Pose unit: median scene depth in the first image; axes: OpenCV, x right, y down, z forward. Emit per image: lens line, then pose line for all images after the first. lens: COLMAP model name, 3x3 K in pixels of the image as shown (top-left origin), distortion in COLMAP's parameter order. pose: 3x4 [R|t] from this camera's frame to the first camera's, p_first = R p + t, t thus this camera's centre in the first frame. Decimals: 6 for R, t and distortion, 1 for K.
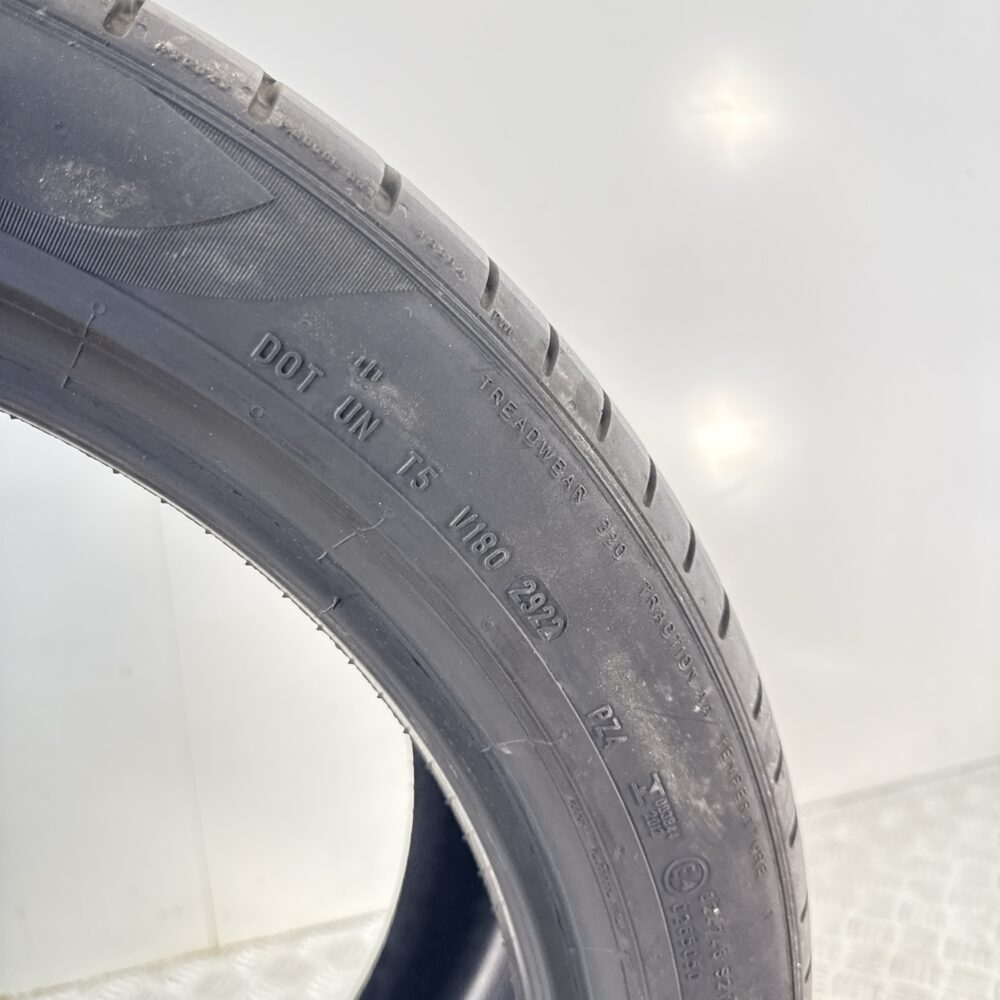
lens RADIAL K [[961.7, 0, 520.8], [0, 961.7, 497.3], [0, 0, 1]] dist [0.143818, -0.324473]
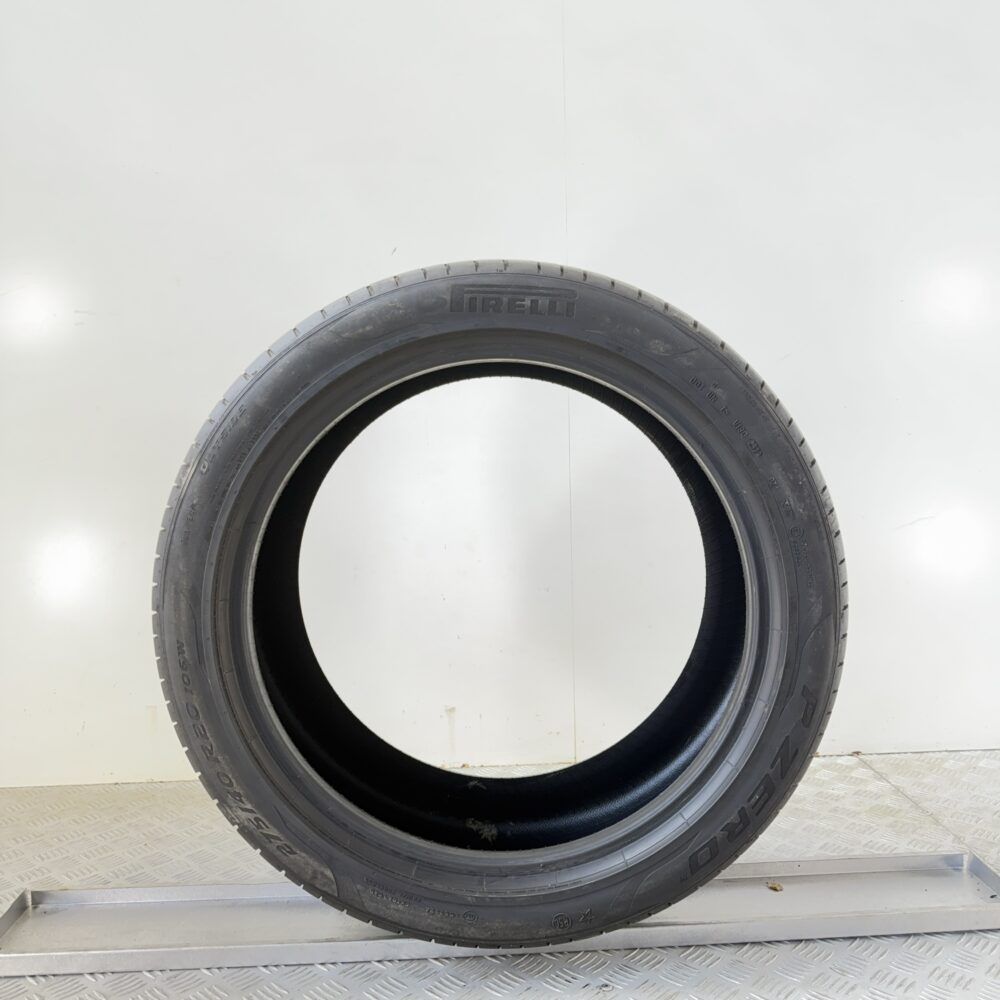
lens RADIAL K [[961.7, 0, 520.8], [0, 961.7, 497.3], [0, 0, 1]] dist [0.143818, -0.324473]
pose [[0.955760, 0.038656, -0.291598, 0.255138], [-0.086594, 0.984374, -0.153330, 0.959746], [0.281114, 0.171797, 0.944172, -2.829659]]
